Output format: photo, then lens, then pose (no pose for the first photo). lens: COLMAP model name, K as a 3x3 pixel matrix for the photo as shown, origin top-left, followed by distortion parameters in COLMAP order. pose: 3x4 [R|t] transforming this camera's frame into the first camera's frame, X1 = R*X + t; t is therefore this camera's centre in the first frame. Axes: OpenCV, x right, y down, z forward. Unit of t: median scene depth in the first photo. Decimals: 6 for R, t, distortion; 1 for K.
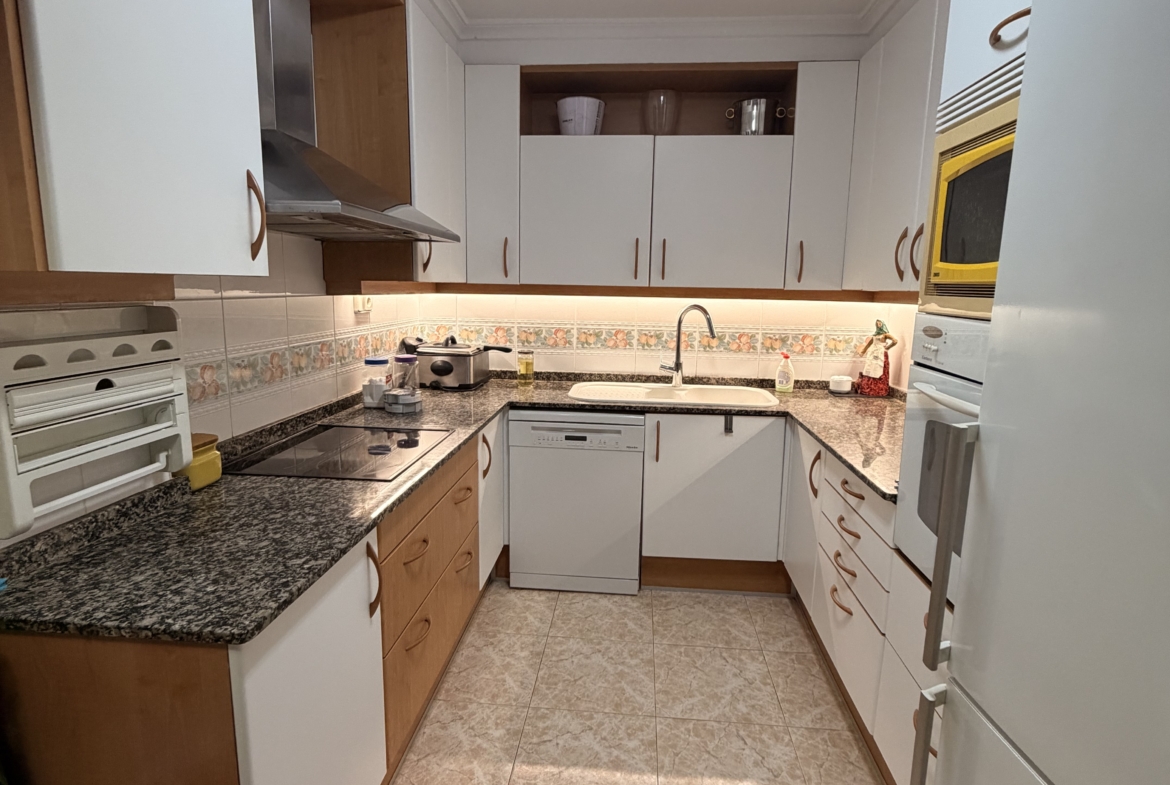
lens RADIAL K [[615.6, 0, 586.0], [0, 615.6, 385.3], [0, 0, 1]] dist [-0.002937, -0.000831]
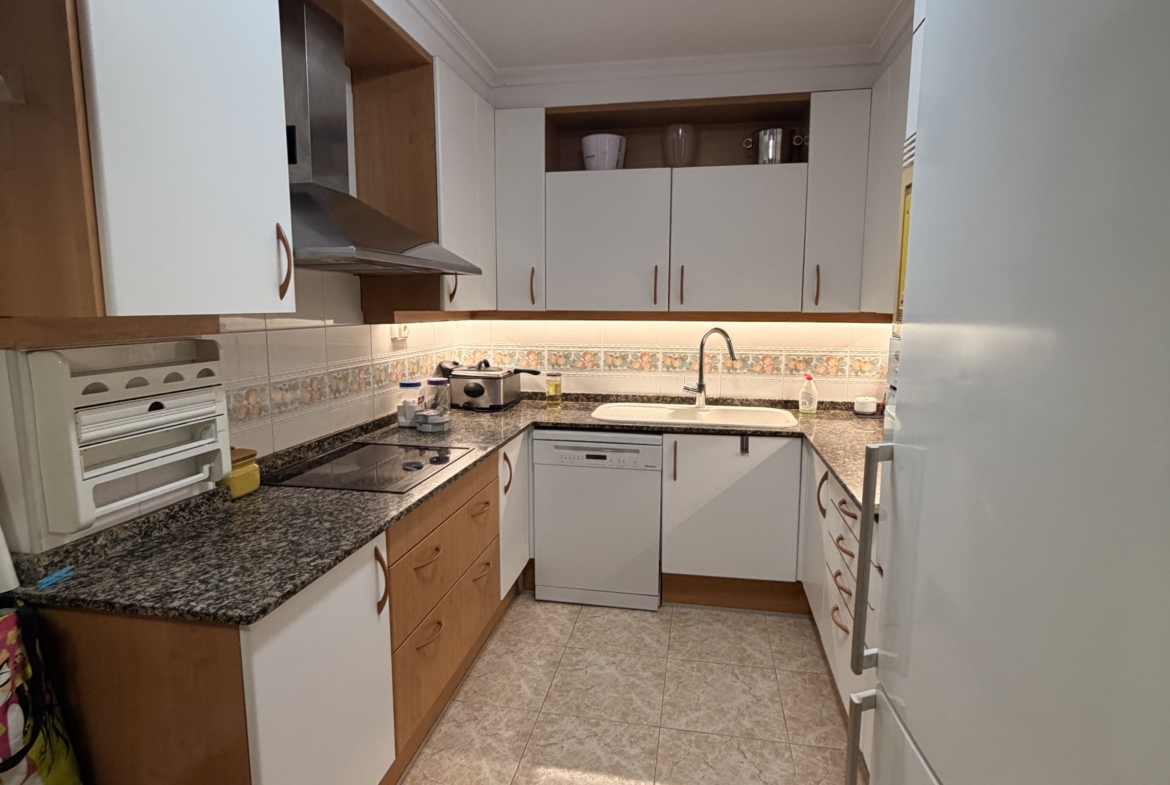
lens RADIAL K [[615.6, 0, 586.0], [0, 615.6, 385.3], [0, 0, 1]] dist [-0.002937, -0.000831]
pose [[0.995139, -0.002179, -0.098452, 0.088949], [-0.001005, 0.999478, -0.032279, -0.002560], [0.098471, 0.032221, 0.994618, -0.057994]]
